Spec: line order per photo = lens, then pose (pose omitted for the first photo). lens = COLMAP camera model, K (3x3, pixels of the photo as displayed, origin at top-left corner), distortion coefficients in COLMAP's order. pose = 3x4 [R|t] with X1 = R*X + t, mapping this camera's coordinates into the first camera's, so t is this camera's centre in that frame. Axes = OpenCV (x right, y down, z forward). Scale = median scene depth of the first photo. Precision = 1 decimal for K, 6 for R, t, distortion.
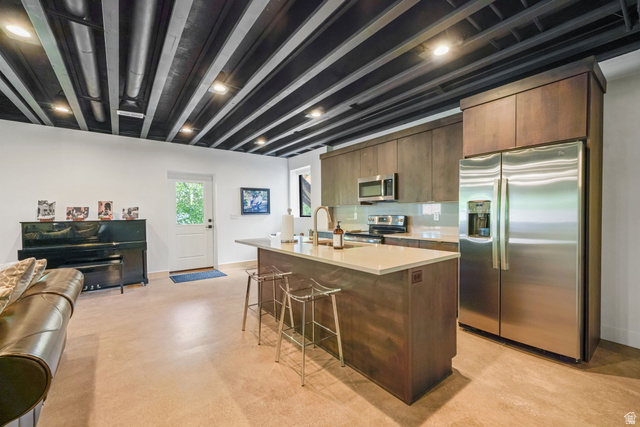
lens RADIAL K [[264.1, 0, 321.5], [0, 264.1, 217.1], [0, 0, 1]] dist [0.001716, 0.000368]
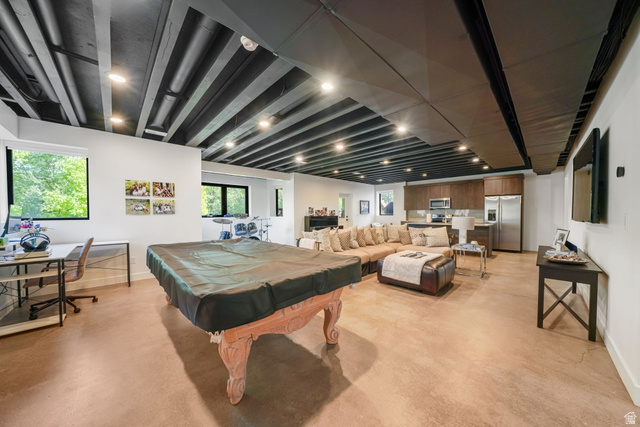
lens RADIAL K [[215.6, 0, 319.3], [0, 215.6, 218.1], [0, 0, 1]] dist [-0.038526, 0.000010]
pose [[0.994028, 0.003250, 0.109080, -1.062942], [-0.003586, 0.999989, 0.002890, 0.025006], [-0.109069, -0.003264, 0.994029, -0.792196]]
